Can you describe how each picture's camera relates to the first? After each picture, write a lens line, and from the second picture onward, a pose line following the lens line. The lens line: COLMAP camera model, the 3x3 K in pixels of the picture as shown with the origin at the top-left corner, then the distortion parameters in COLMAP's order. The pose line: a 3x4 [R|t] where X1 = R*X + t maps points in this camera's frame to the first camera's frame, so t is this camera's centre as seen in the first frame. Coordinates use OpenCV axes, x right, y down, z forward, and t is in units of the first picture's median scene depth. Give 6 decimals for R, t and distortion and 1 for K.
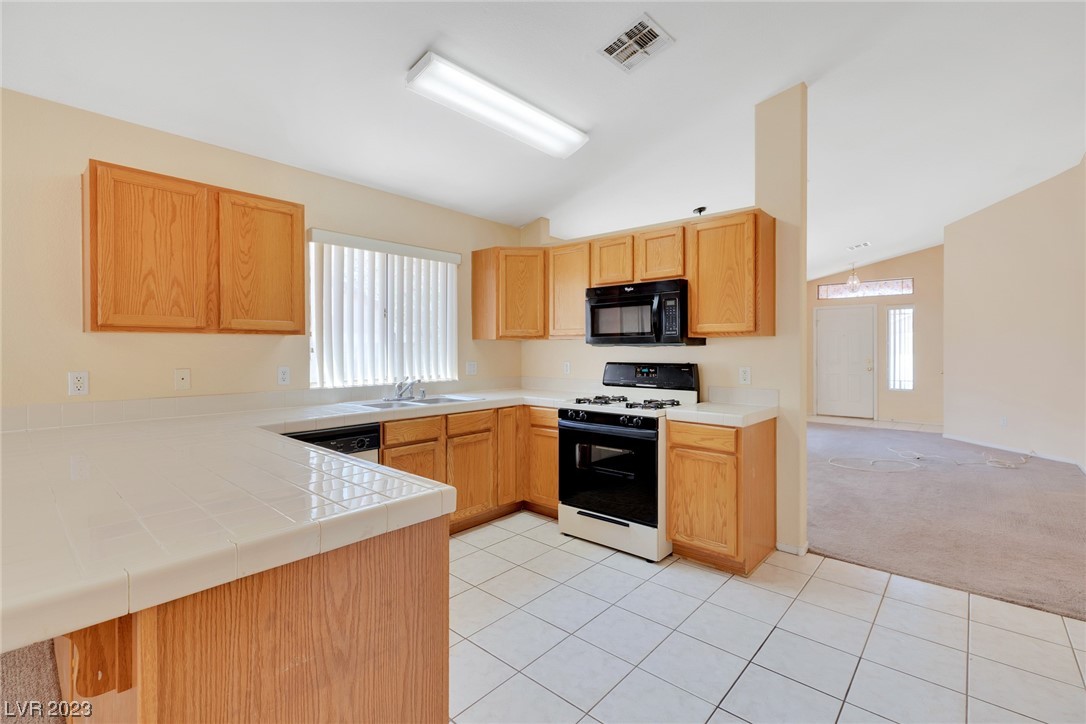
lens RADIAL K [[491.3, 0, 545.0], [0, 491.3, 349.1], [0, 0, 1]] dist [0.009770, 0.000119]
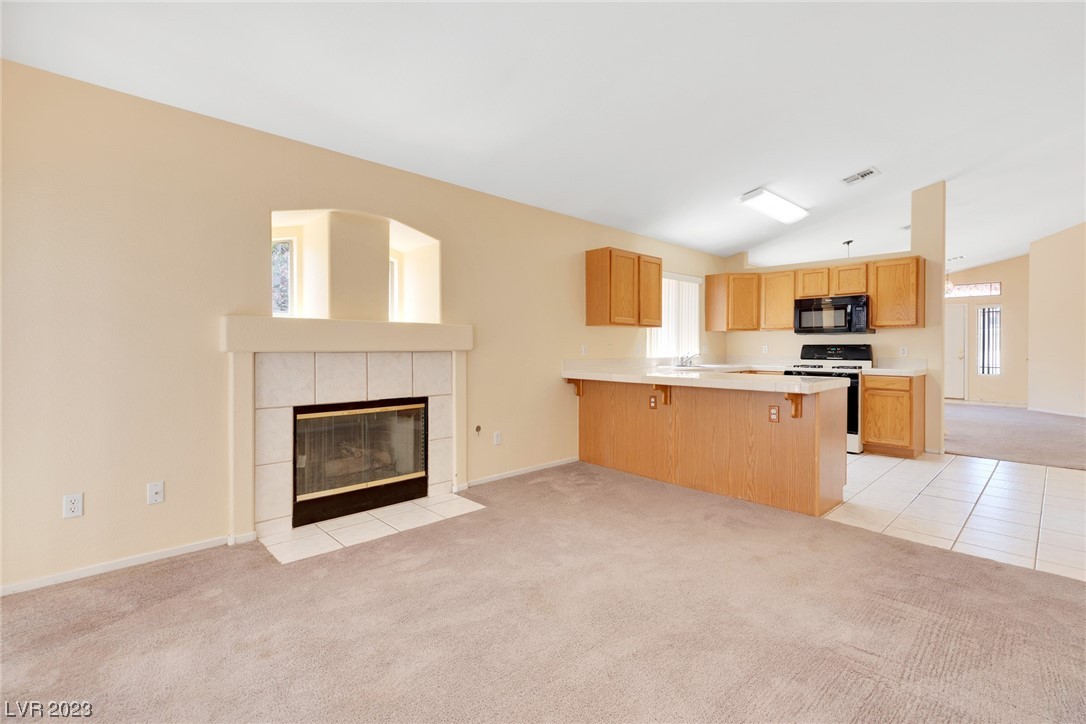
lens RADIAL K [[491.3, 0, 545.0], [0, 491.3, 349.1], [0, 0, 1]] dist [0.009770, 0.000119]
pose [[0.996006, 0.002067, -0.089262, -0.668800], [-0.001576, 0.999983, 0.005575, 0.038867], [0.089272, -0.005412, 0.995993, -0.798584]]
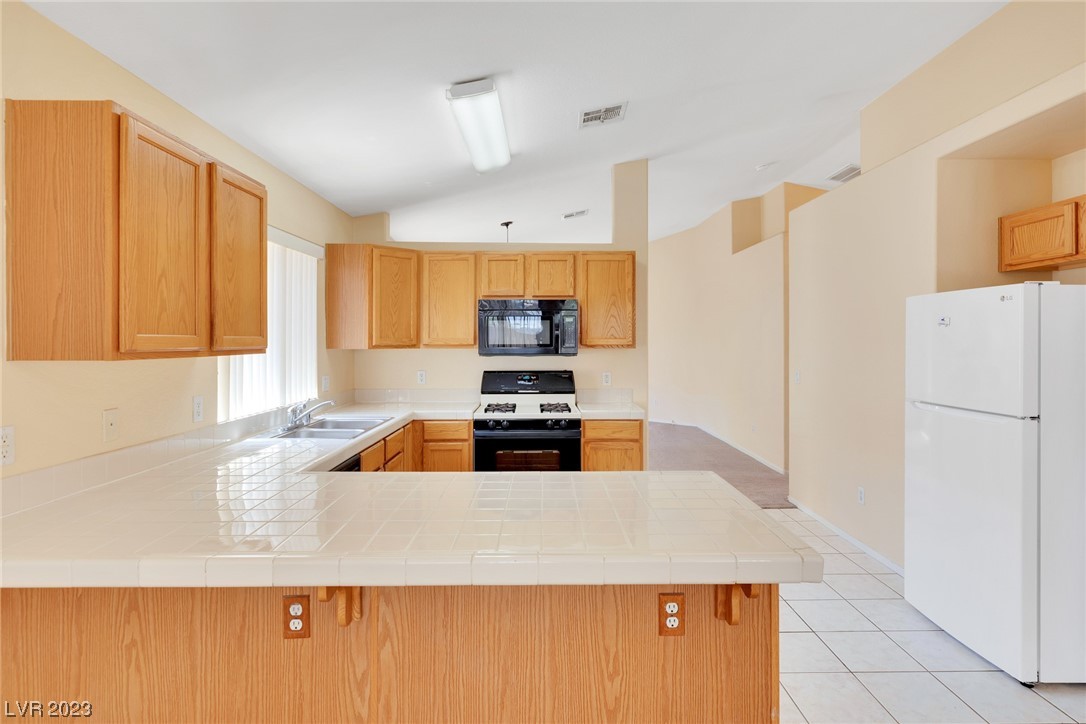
lens RADIAL K [[569.3, 0, 554.4], [0, 569.3, 339.1], [0, 0, 1]] dist [-0.001281, -0.000345]
pose [[0.738537, 0.002503, 0.674208, -0.660995], [-0.000801, 0.999996, -0.002835, -0.042737], [-0.674212, 0.001554, 0.738536, 0.027317]]
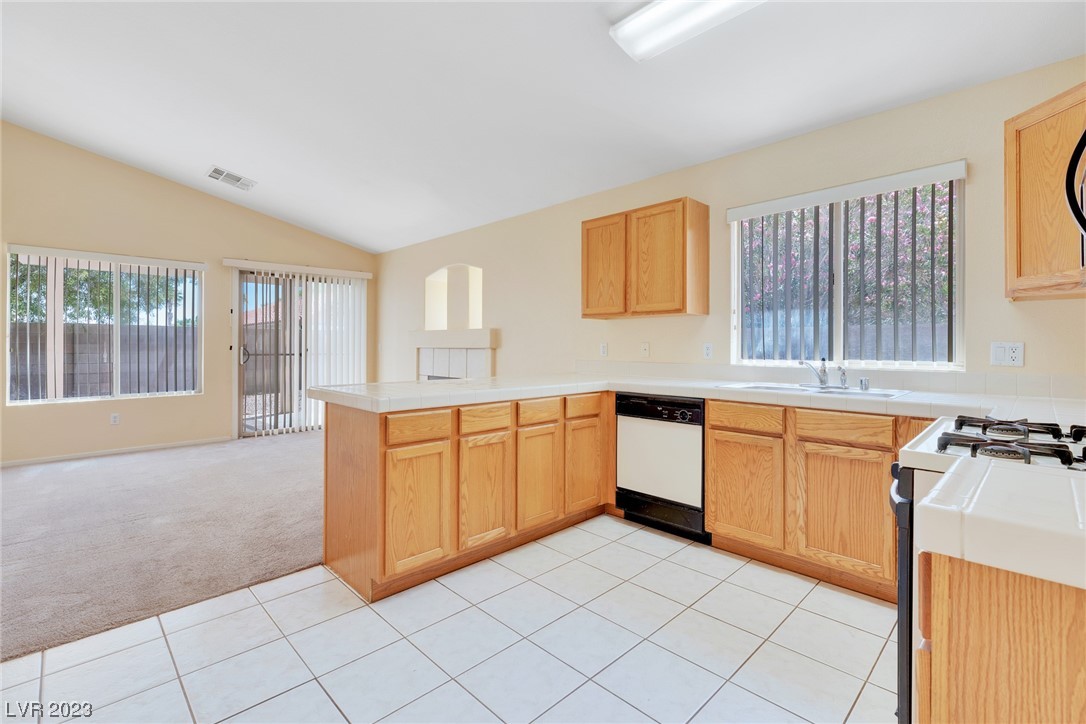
lens RADIAL K [[491.3, 0, 545.0], [0, 491.3, 349.1], [0, 0, 1]] dist [0.009770, 0.000119]
pose [[-0.073407, 0.004741, -0.997291, 0.565385], [-0.006845, 0.999963, 0.005258, 0.042801], [0.997279, 0.007213, -0.073372, 0.666208]]
